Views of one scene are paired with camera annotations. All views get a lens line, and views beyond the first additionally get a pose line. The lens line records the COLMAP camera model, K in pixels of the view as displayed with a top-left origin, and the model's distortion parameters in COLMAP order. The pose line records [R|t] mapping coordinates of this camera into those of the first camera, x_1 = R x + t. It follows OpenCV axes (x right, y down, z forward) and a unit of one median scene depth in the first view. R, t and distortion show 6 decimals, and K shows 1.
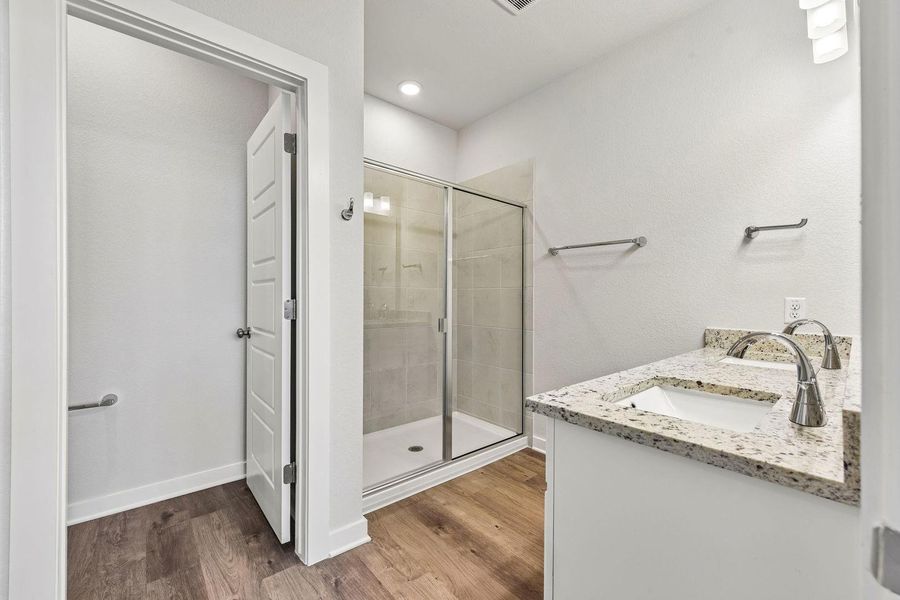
lens RADIAL K [[359.0, 0, 450.0], [0, 359.0, 300.0], [0, 0, 1]] dist [-0.011158, -0.000401]
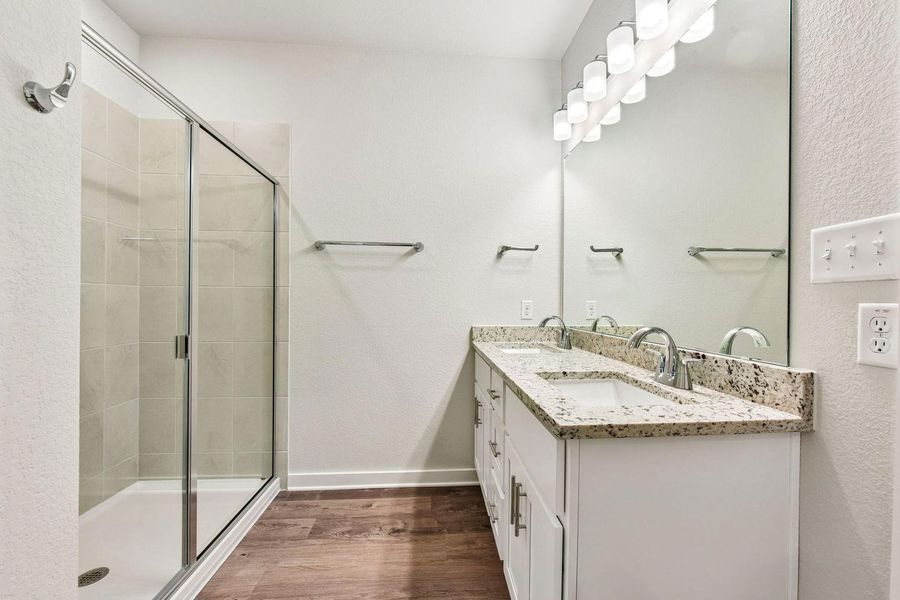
lens RADIAL K [[360.3, 0, 455.0], [0, 360.3, 300.4], [0, 0, 1]] dist [-0.013098, -0.004072]
pose [[0.589539, -0.001064, 0.807740, -0.258112], [0.003844, 0.999992, -0.001488, -0.004868], [-0.807731, 0.003982, 0.589538, 0.309536]]
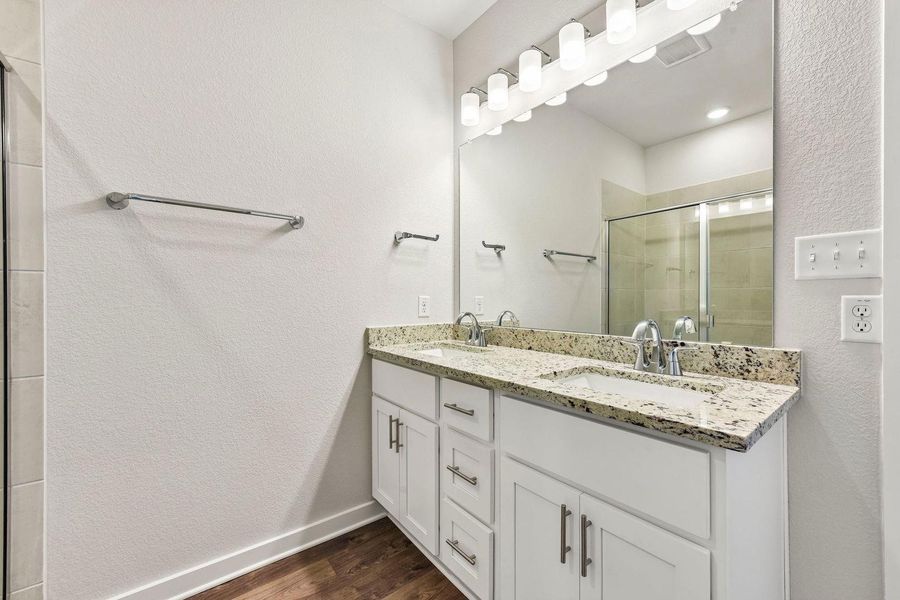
lens RADIAL K [[359.0, 0, 450.0], [0, 359.0, 300.0], [0, 0, 1]] dist [-0.011158, -0.000401]
pose [[0.030403, -0.009927, 0.999488, -0.219943], [0.007799, 0.999923, 0.009694, -0.003554], [-0.999507, 0.007500, 0.030478, 0.680187]]
